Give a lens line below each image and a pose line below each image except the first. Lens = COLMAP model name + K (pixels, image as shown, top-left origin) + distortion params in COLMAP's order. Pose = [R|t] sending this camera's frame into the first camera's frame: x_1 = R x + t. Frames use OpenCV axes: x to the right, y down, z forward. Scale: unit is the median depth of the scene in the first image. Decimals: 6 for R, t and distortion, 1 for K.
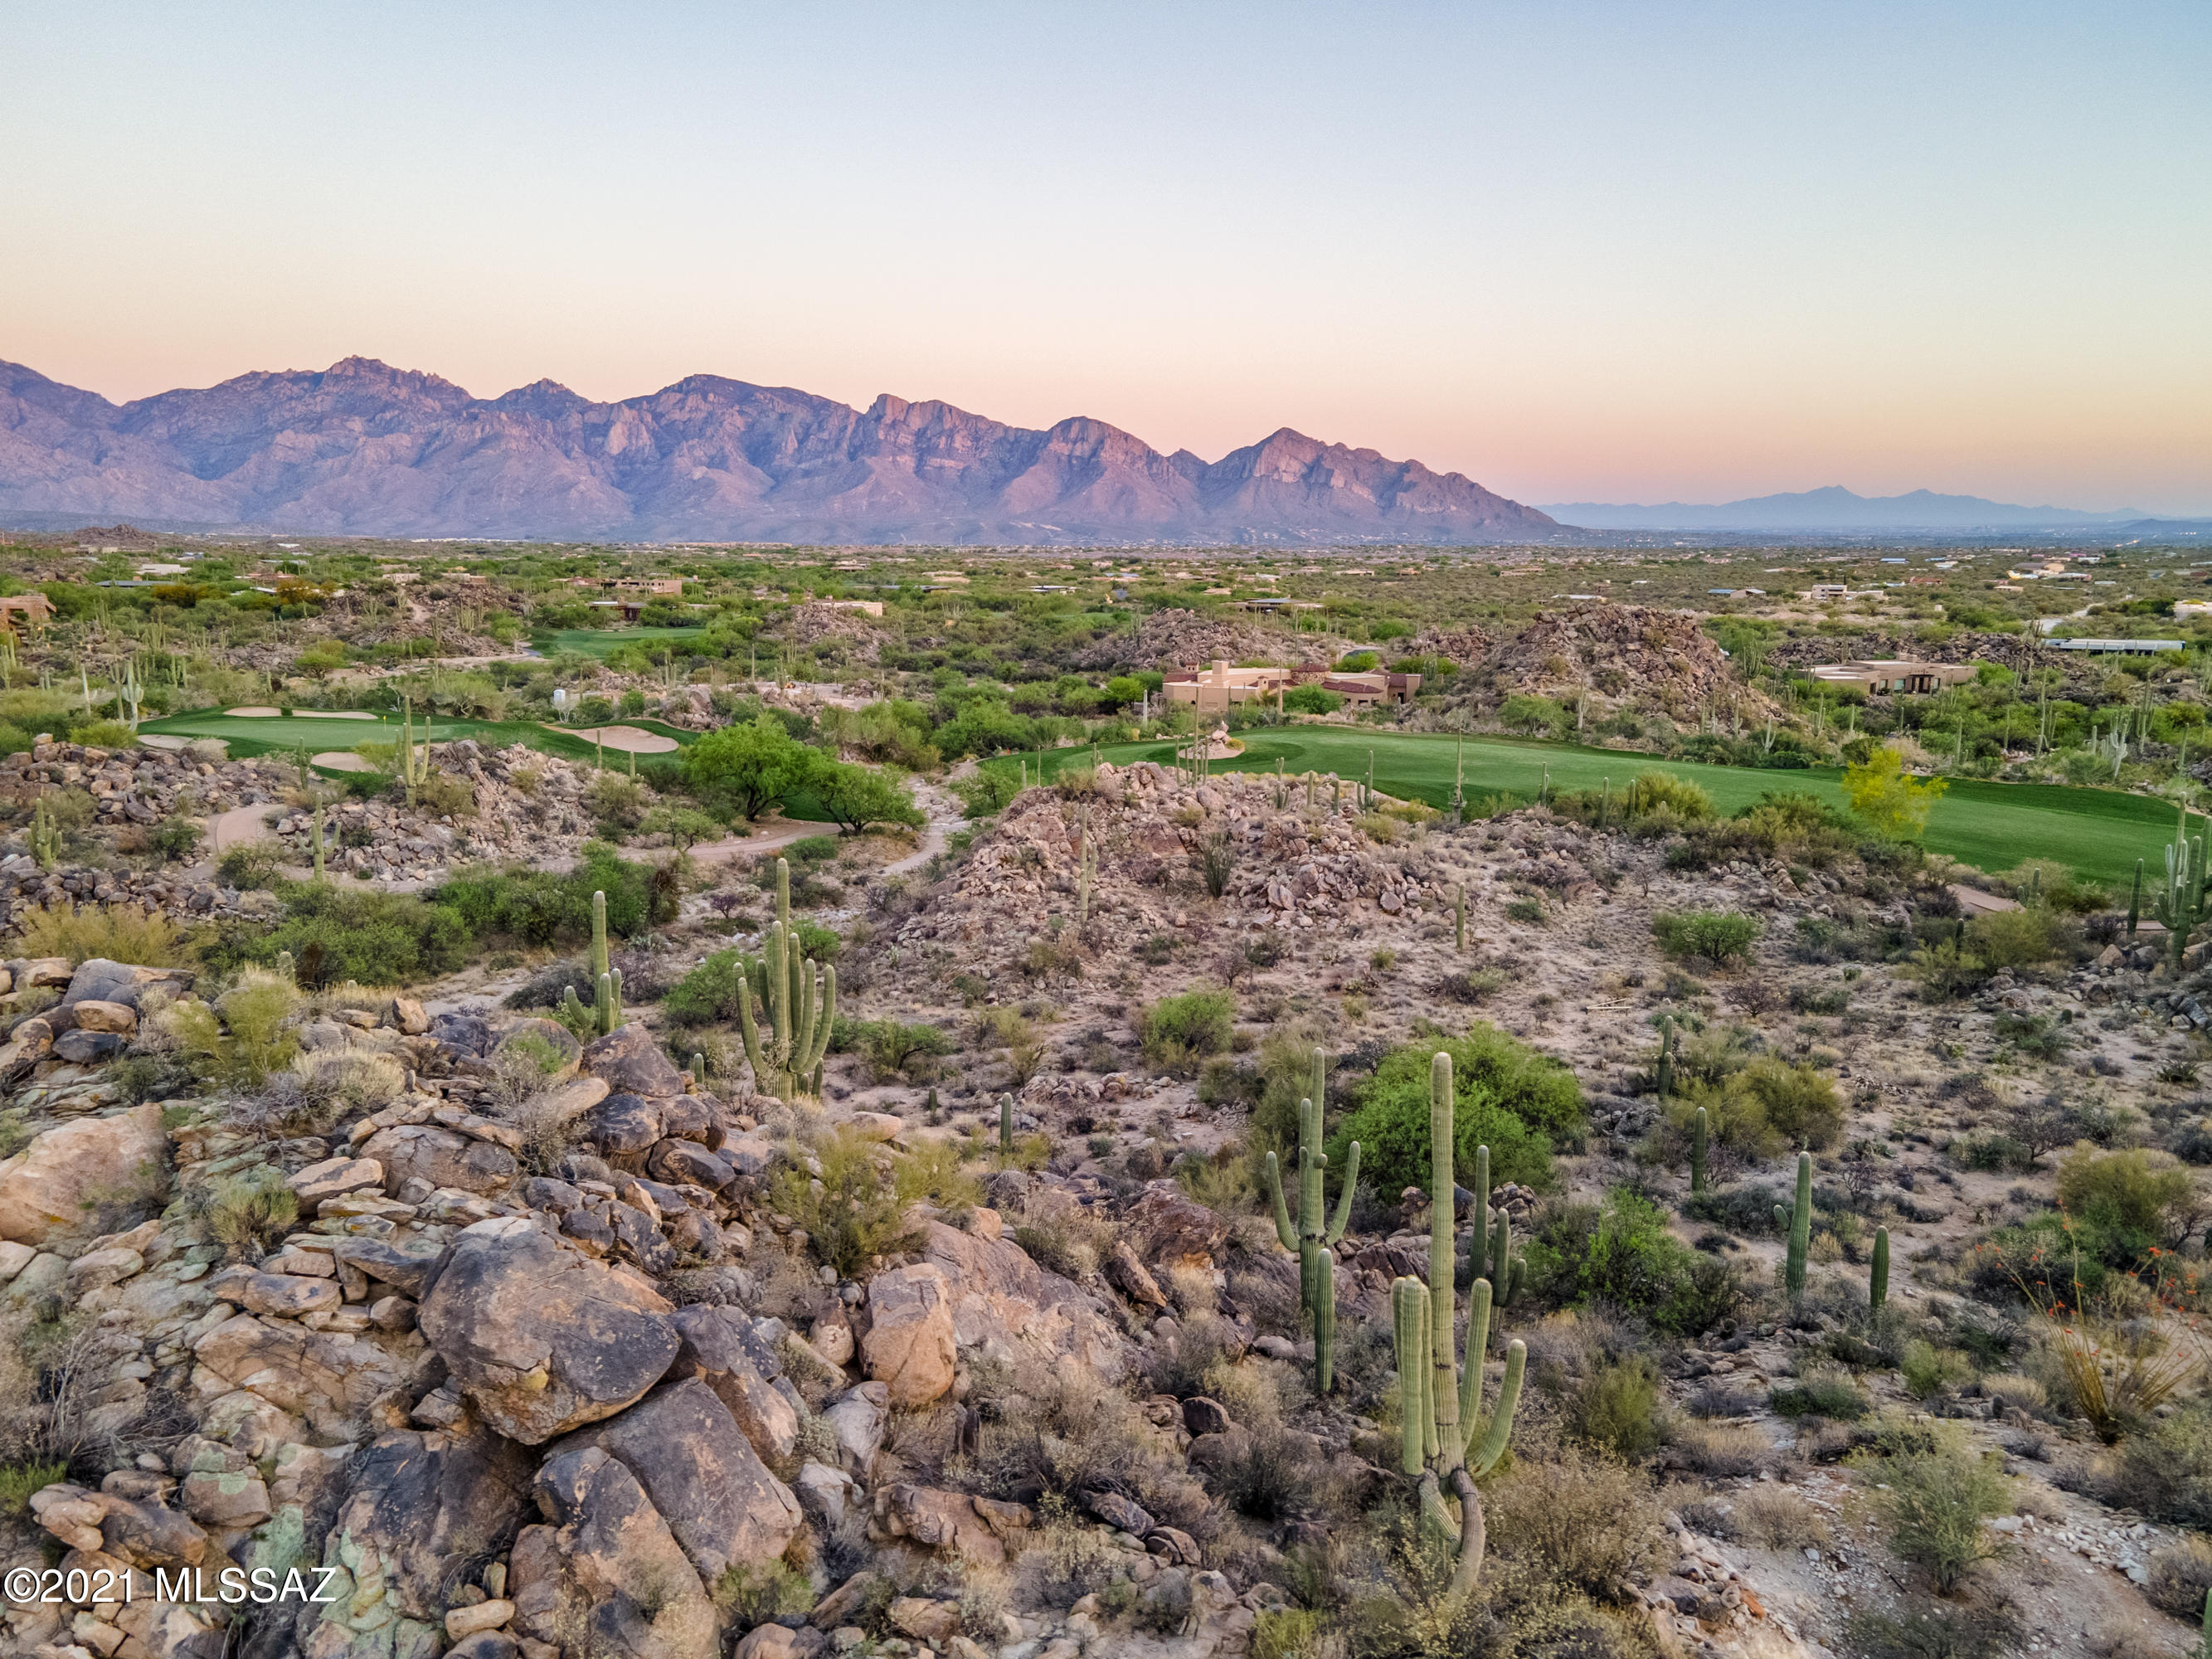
lens RADIAL K [[1601.6, 0, 1113.2], [0, 1601.6, 825.7], [0, 0, 1]] dist [0.055262, 0.039085]
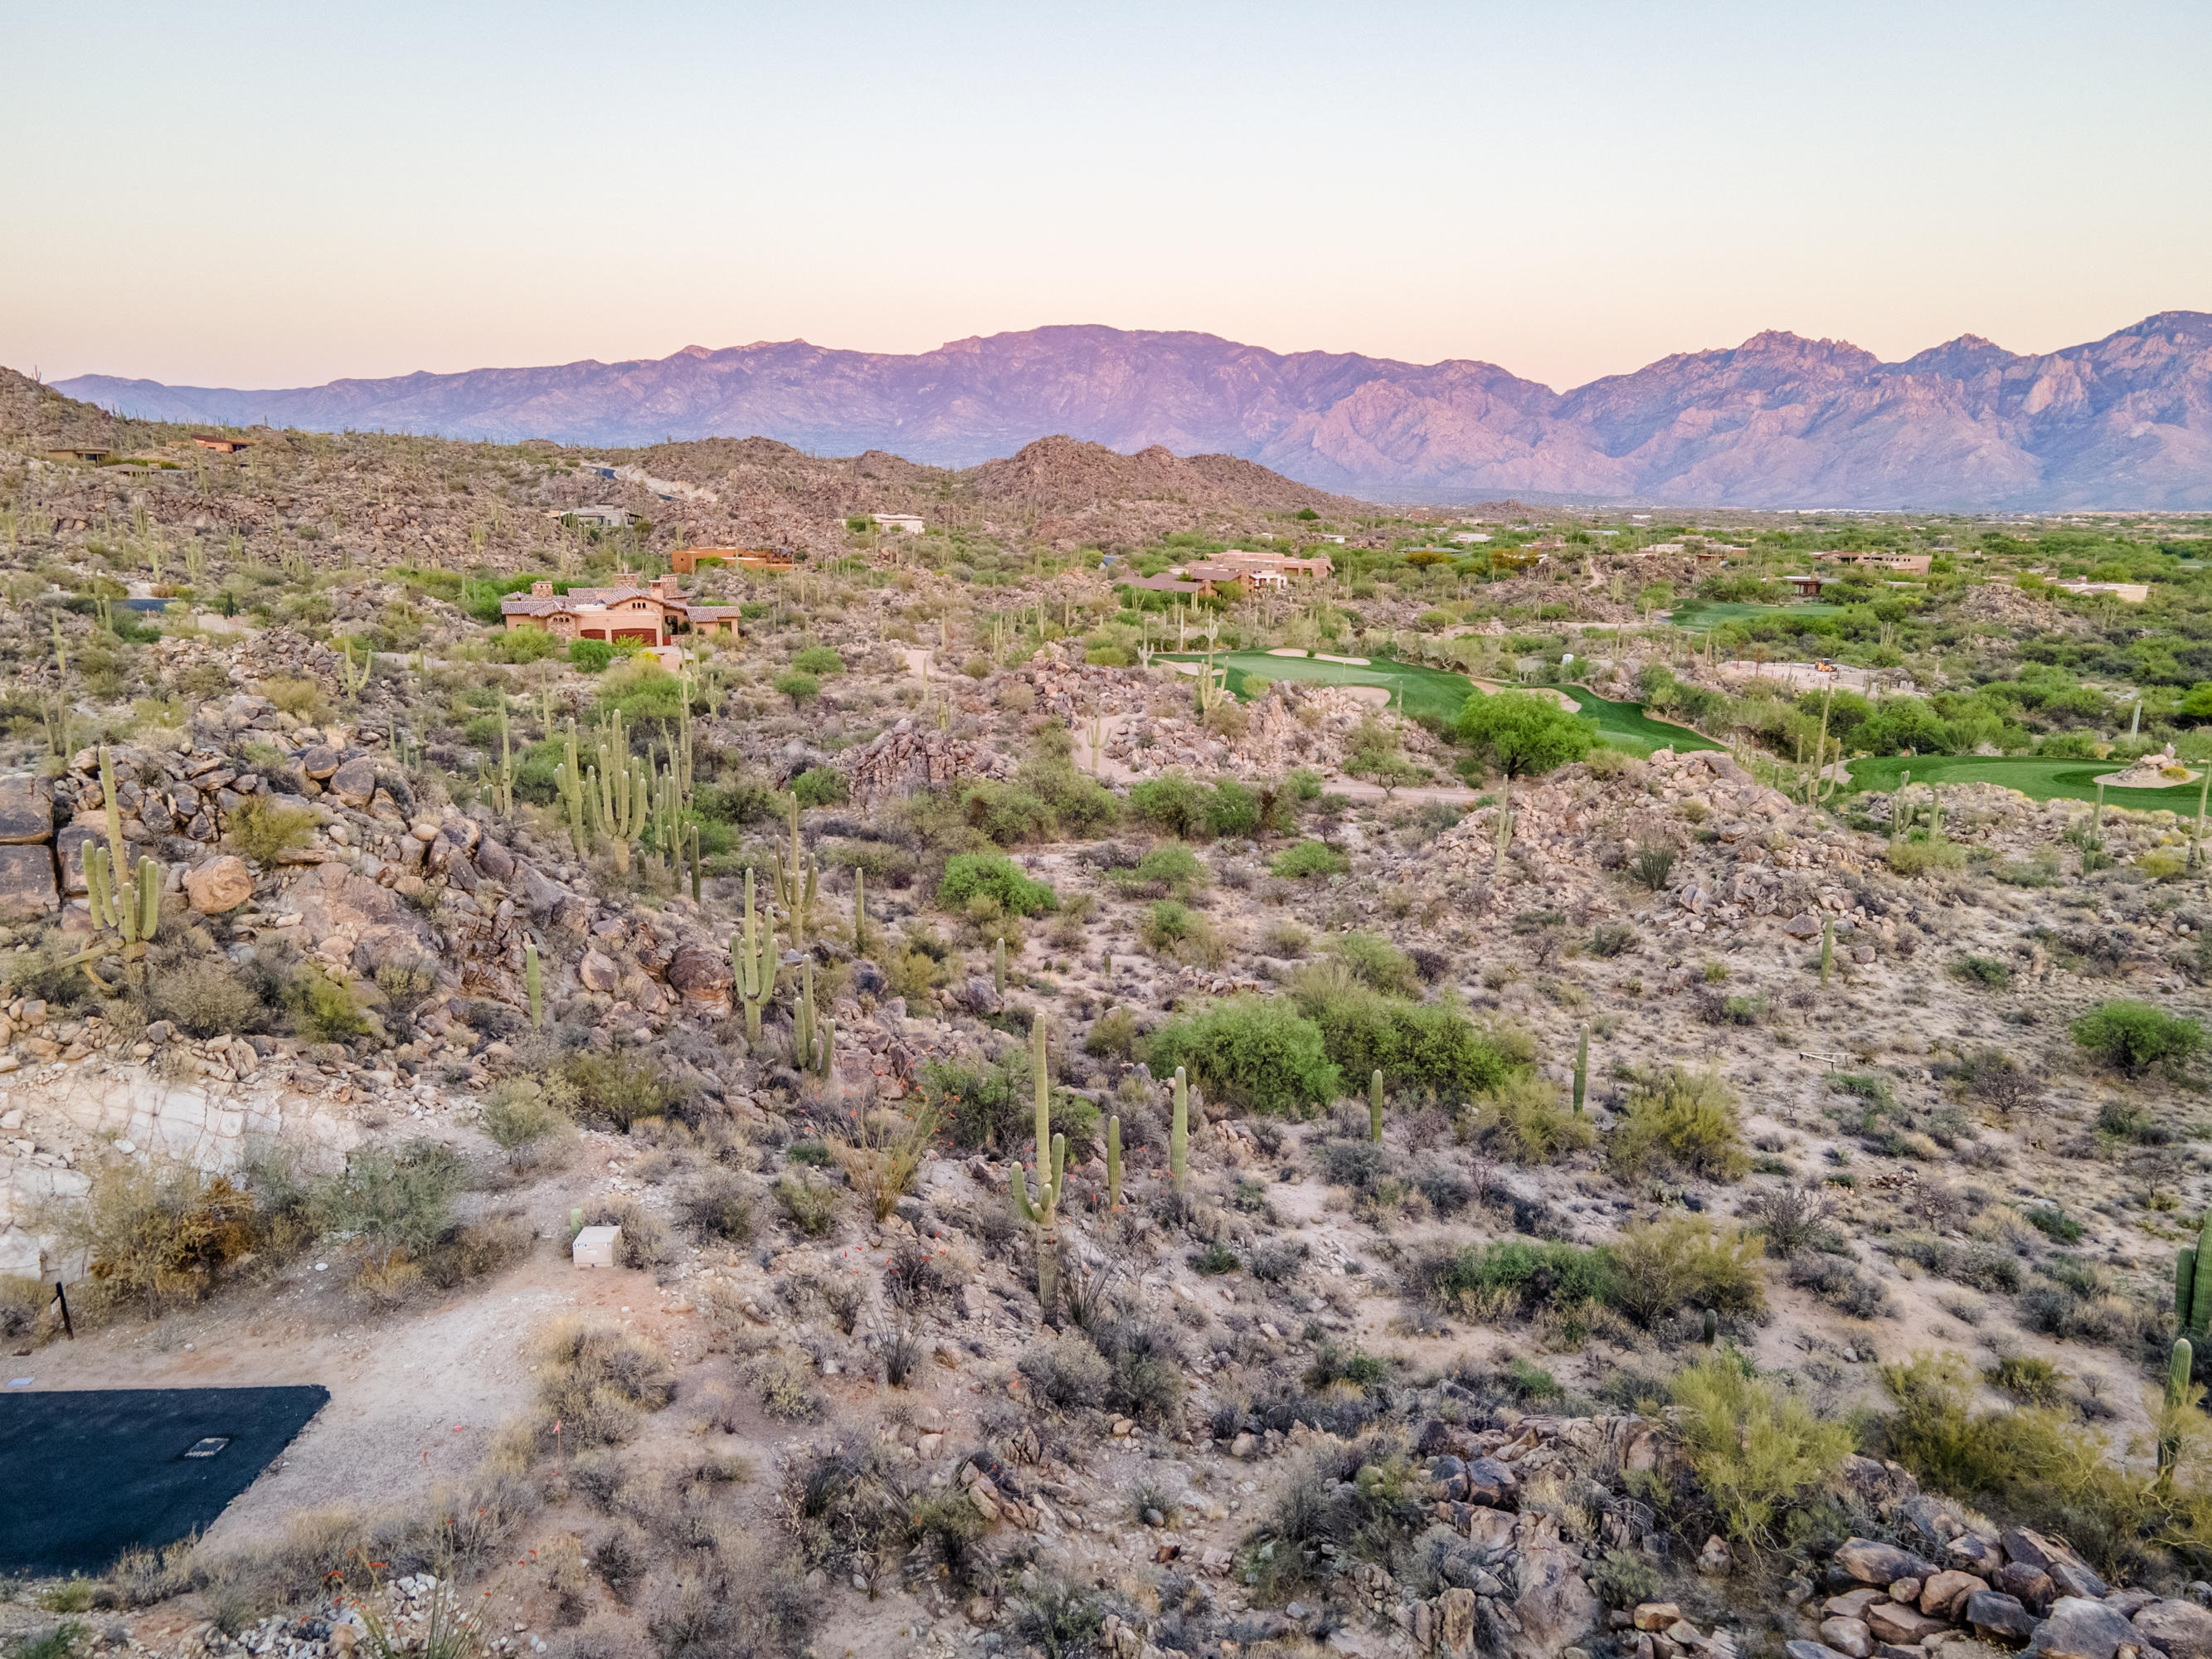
lens RADIAL K [[1601.6, 0, 1109.8], [0, 1601.6, 822.9], [0, 0, 1]] dist [0.055262, 0.039085]
pose [[0.700668, 0.150740, -0.697382, 0.141388], [-0.139674, 0.987494, 0.073115, -0.006054], [0.699682, 0.046177, 0.712961, 0.016641]]
